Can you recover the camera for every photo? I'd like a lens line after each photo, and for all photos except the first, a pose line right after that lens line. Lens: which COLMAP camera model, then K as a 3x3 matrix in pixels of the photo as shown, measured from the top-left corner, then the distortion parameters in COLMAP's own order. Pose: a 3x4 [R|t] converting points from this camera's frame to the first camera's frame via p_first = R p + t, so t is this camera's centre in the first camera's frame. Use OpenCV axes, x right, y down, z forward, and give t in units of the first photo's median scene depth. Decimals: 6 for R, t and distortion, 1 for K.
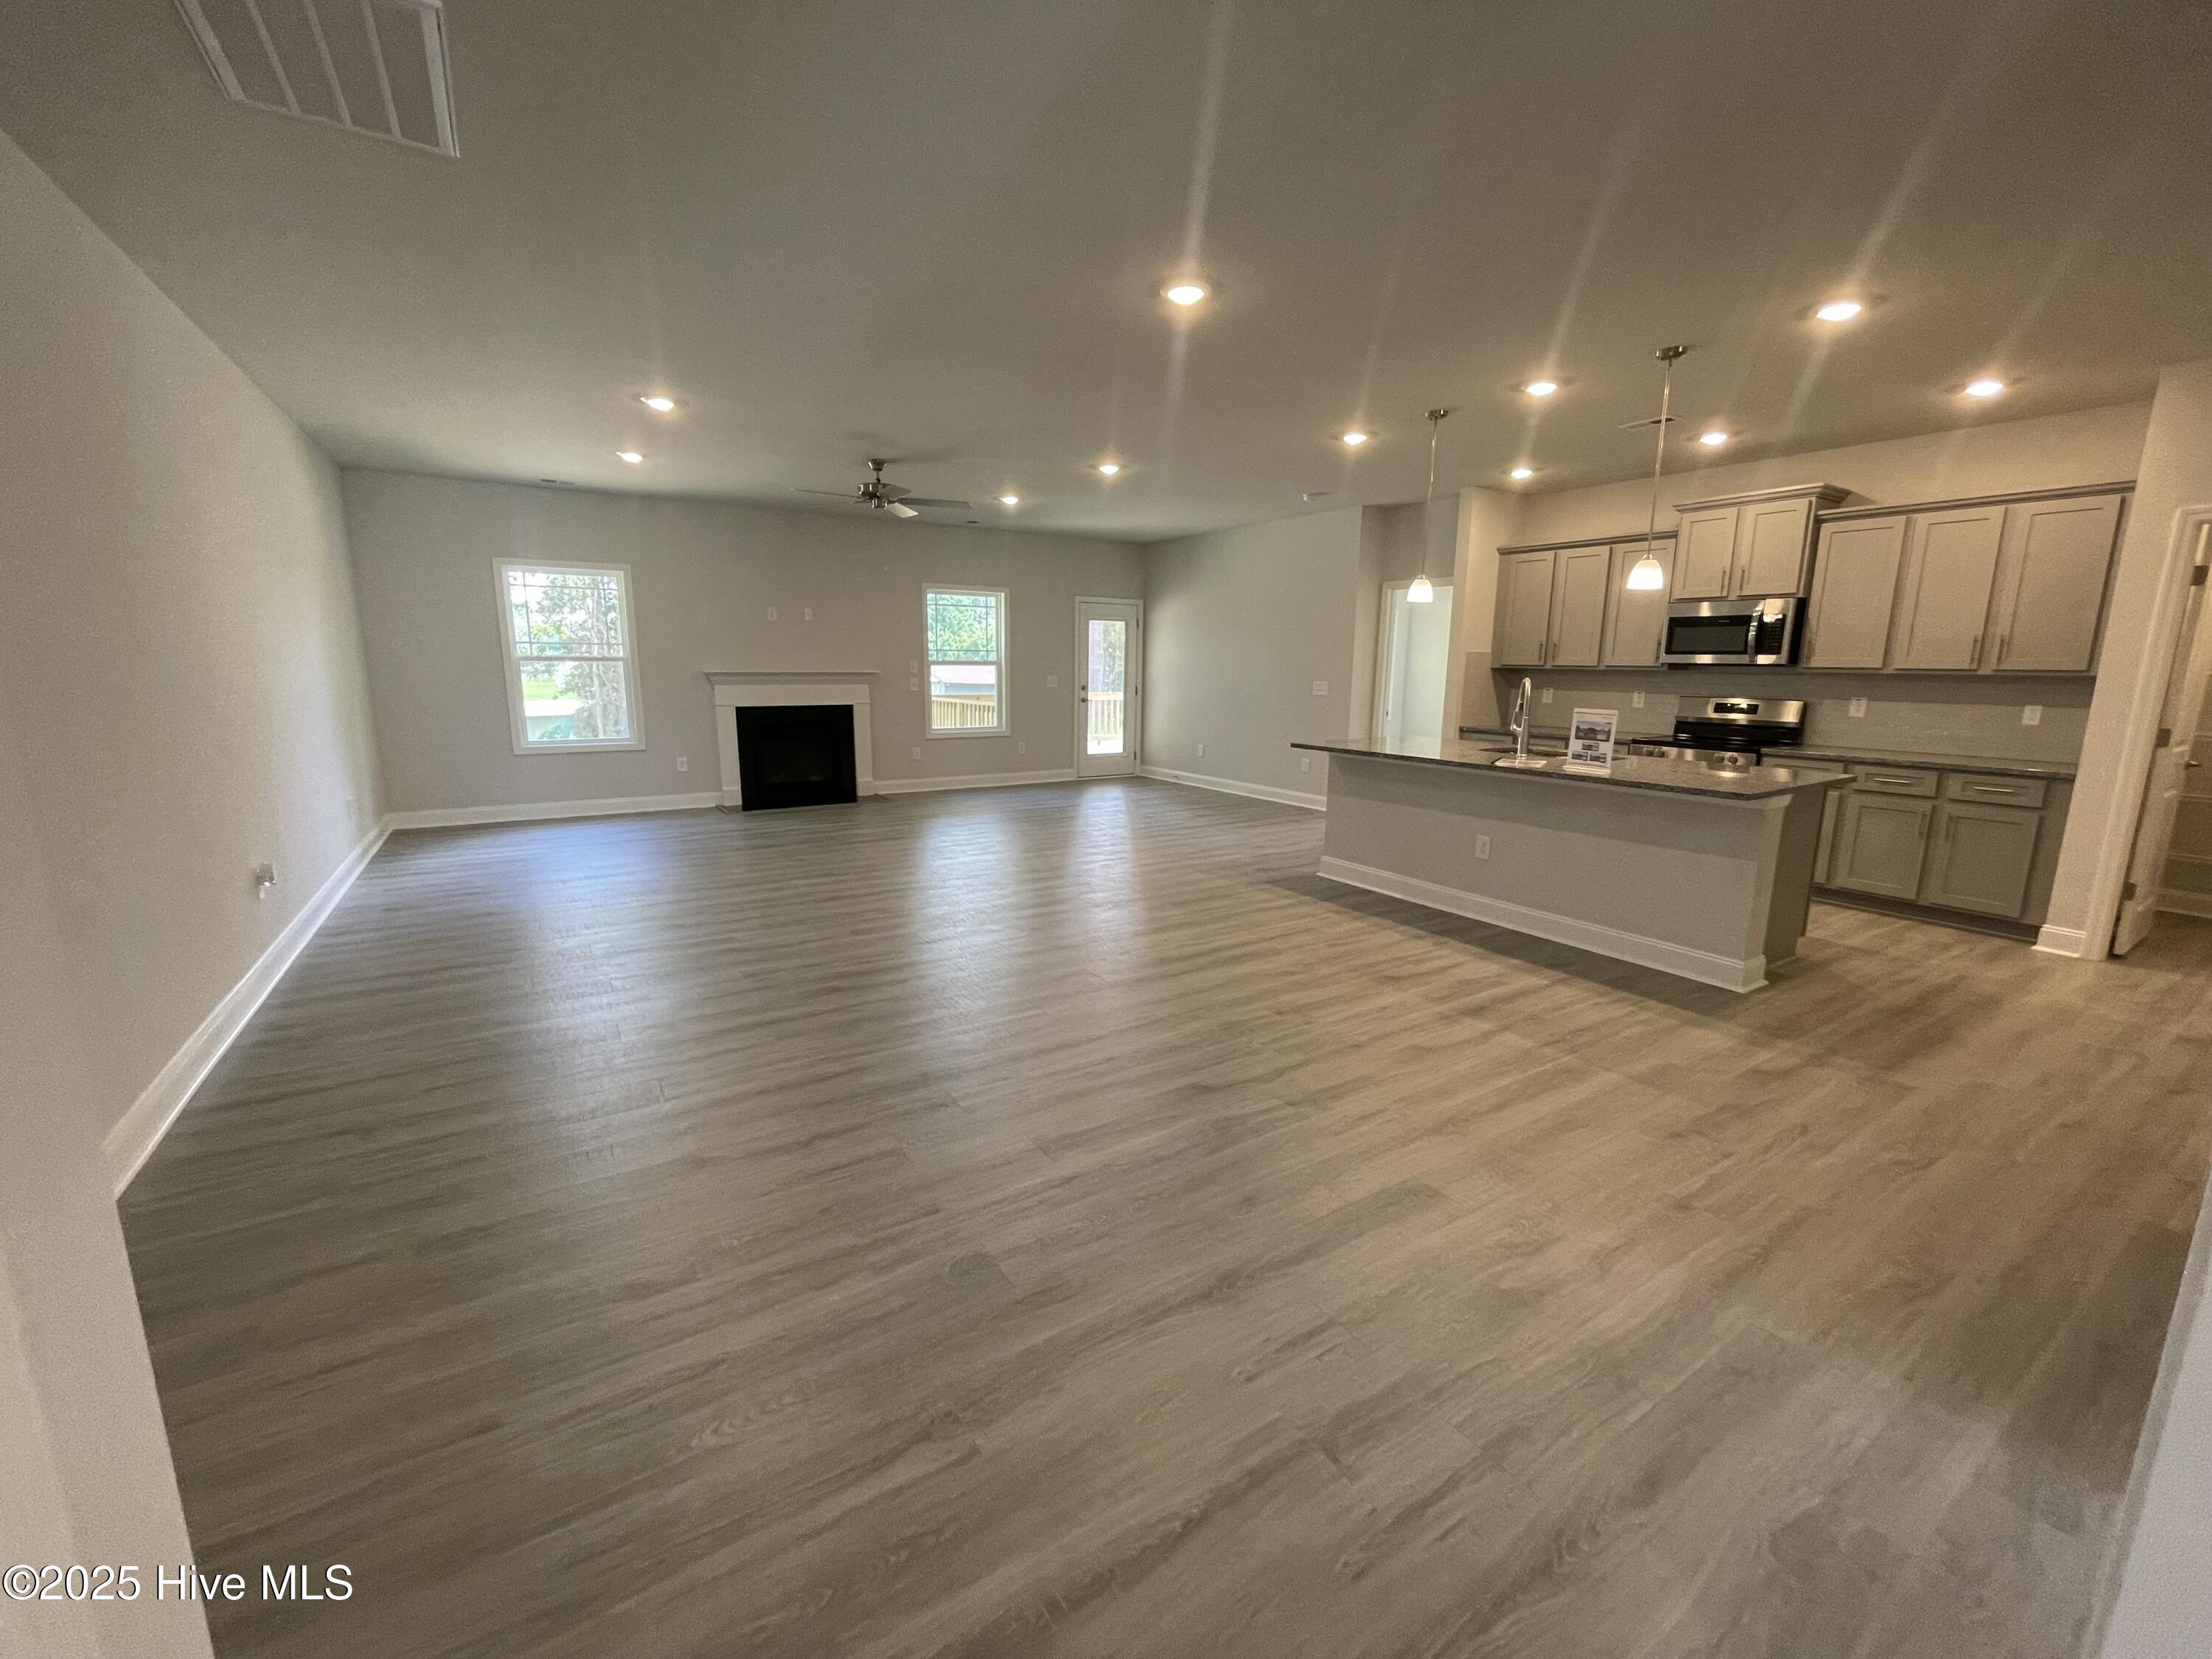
lens RADIAL K [[898.5, 0, 1094.2], [0, 898.5, 822.7], [0, 0, 1]] dist [0.000607, 0.001396]
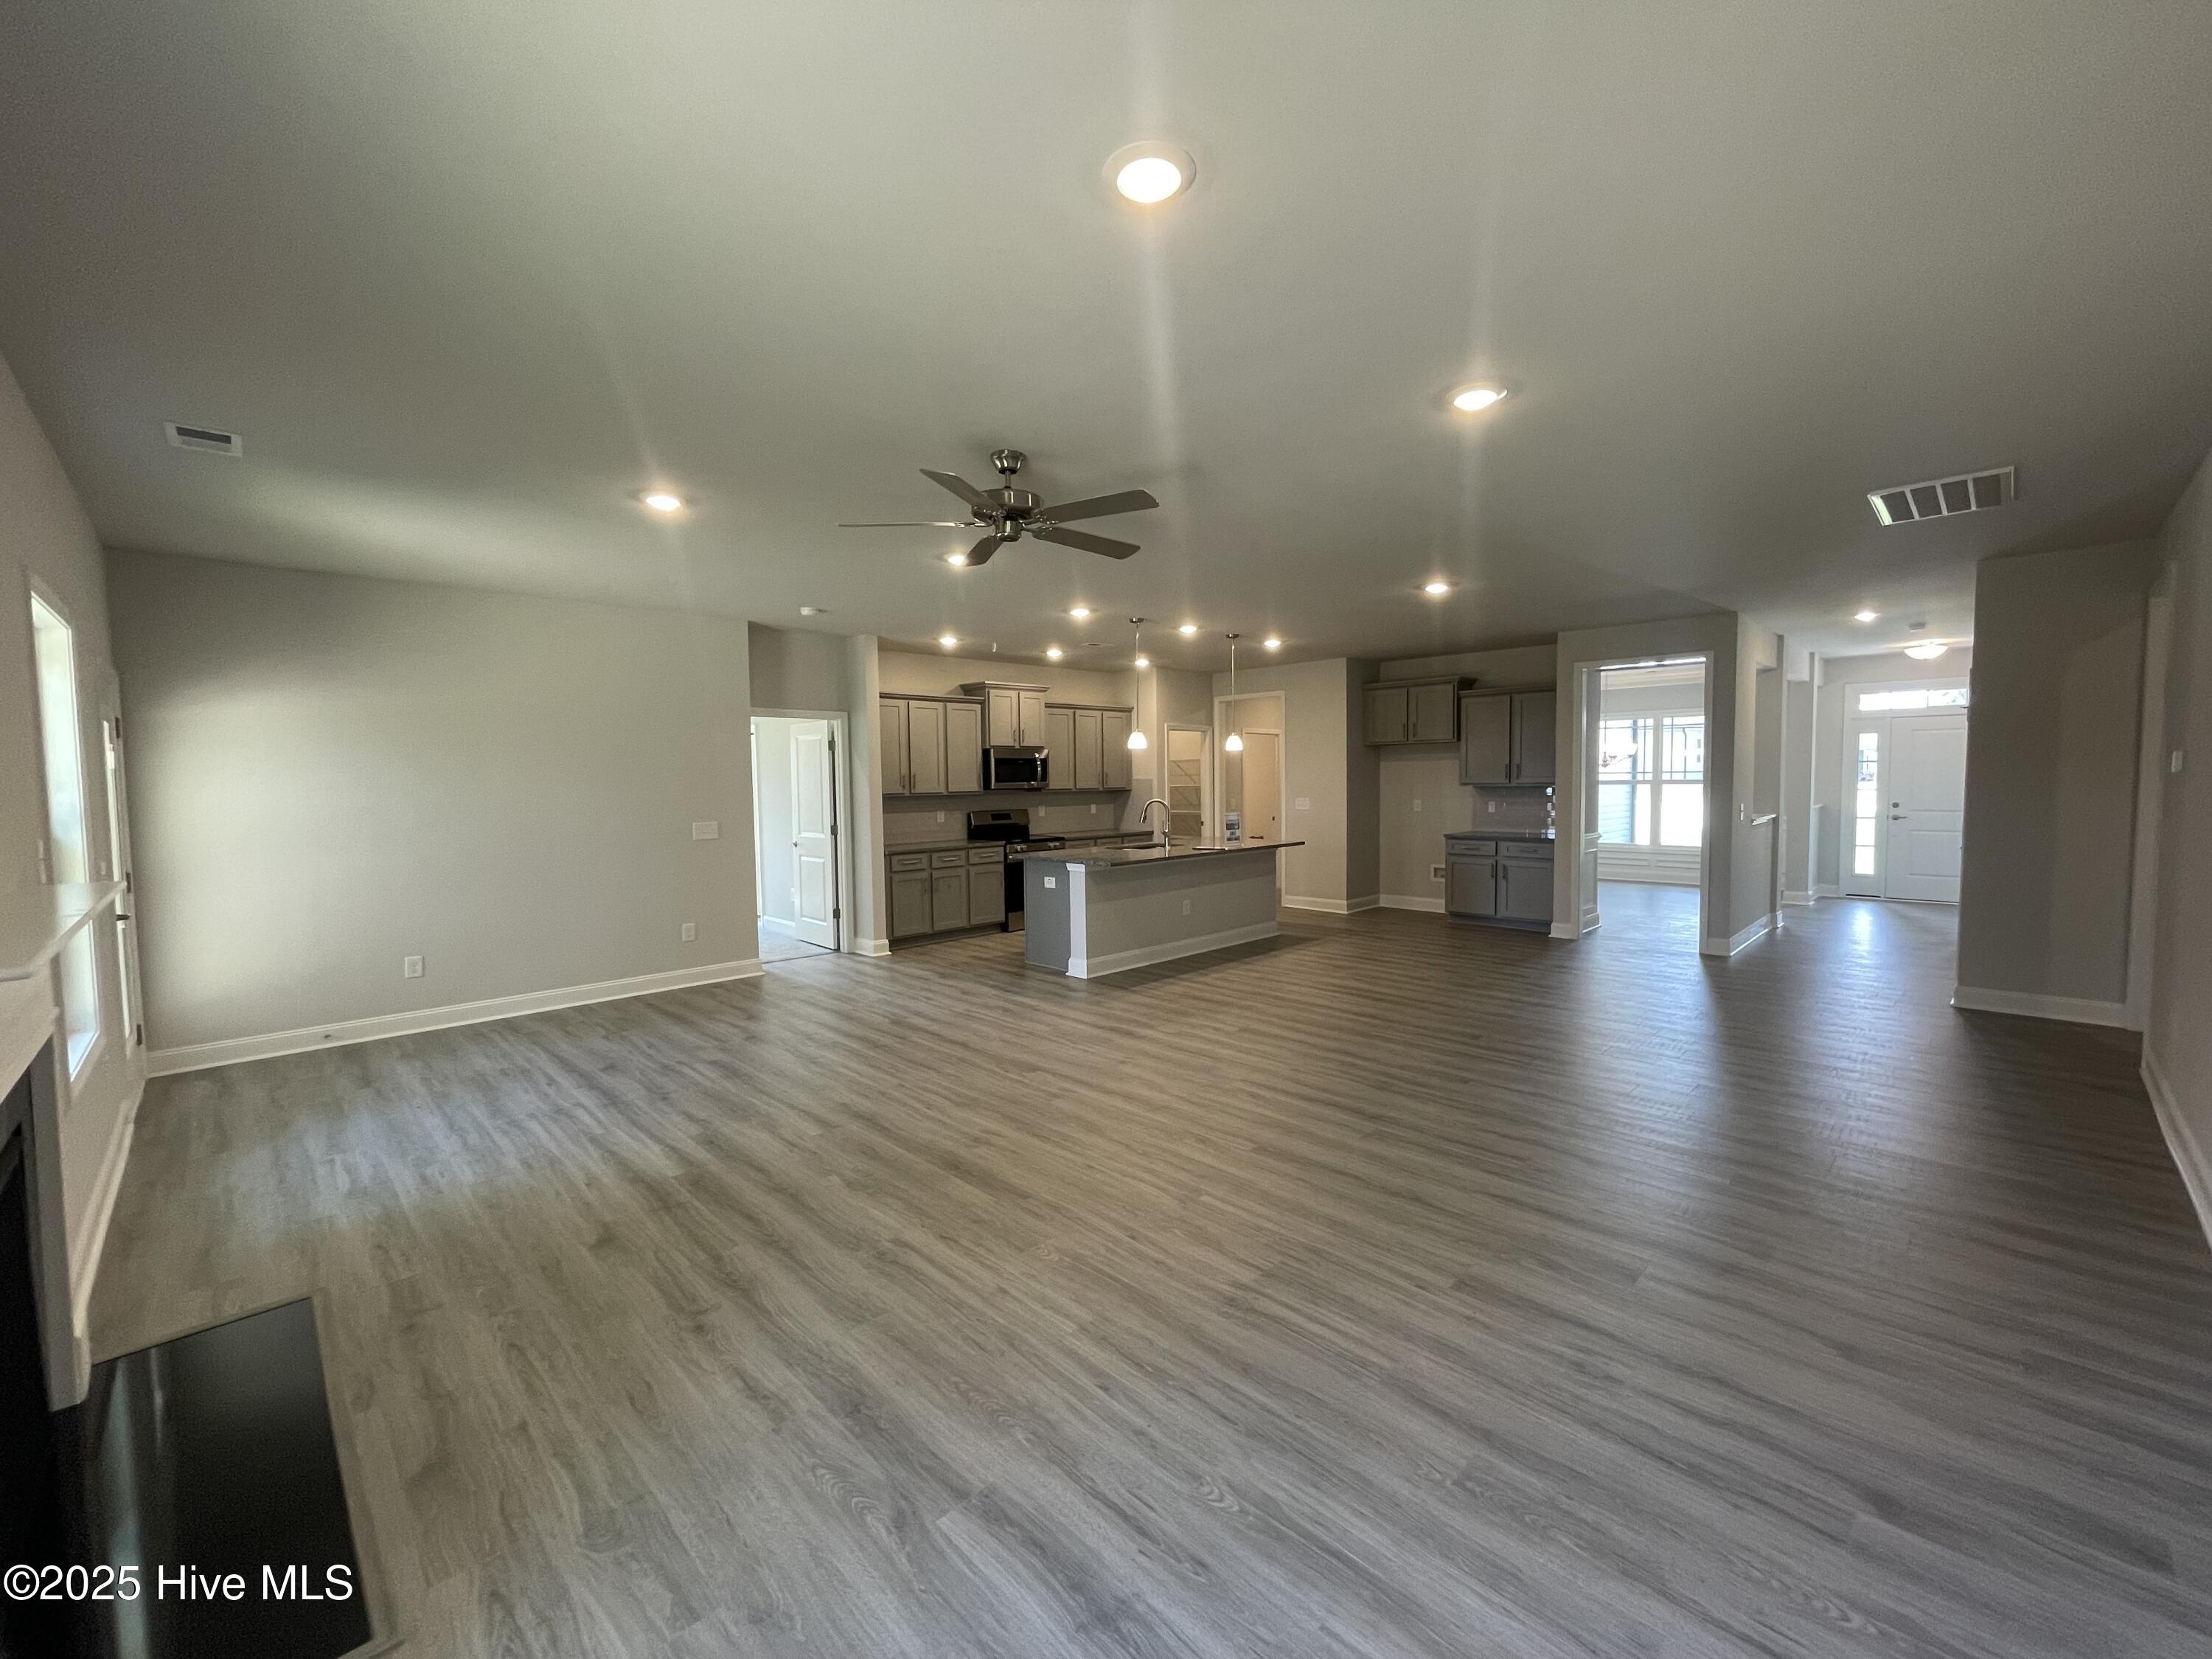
lens RADIAL K [[898.5, 0, 1097.6], [0, 898.5, 833.5], [0, 0, 1]] dist [0.000607, 0.001396]
pose [[-0.210885, -0.056007, 0.975905, -0.761201], [0.198191, 0.975172, 0.098792, -0.198018], [-0.957208, 0.214249, -0.194549, 1.039801]]
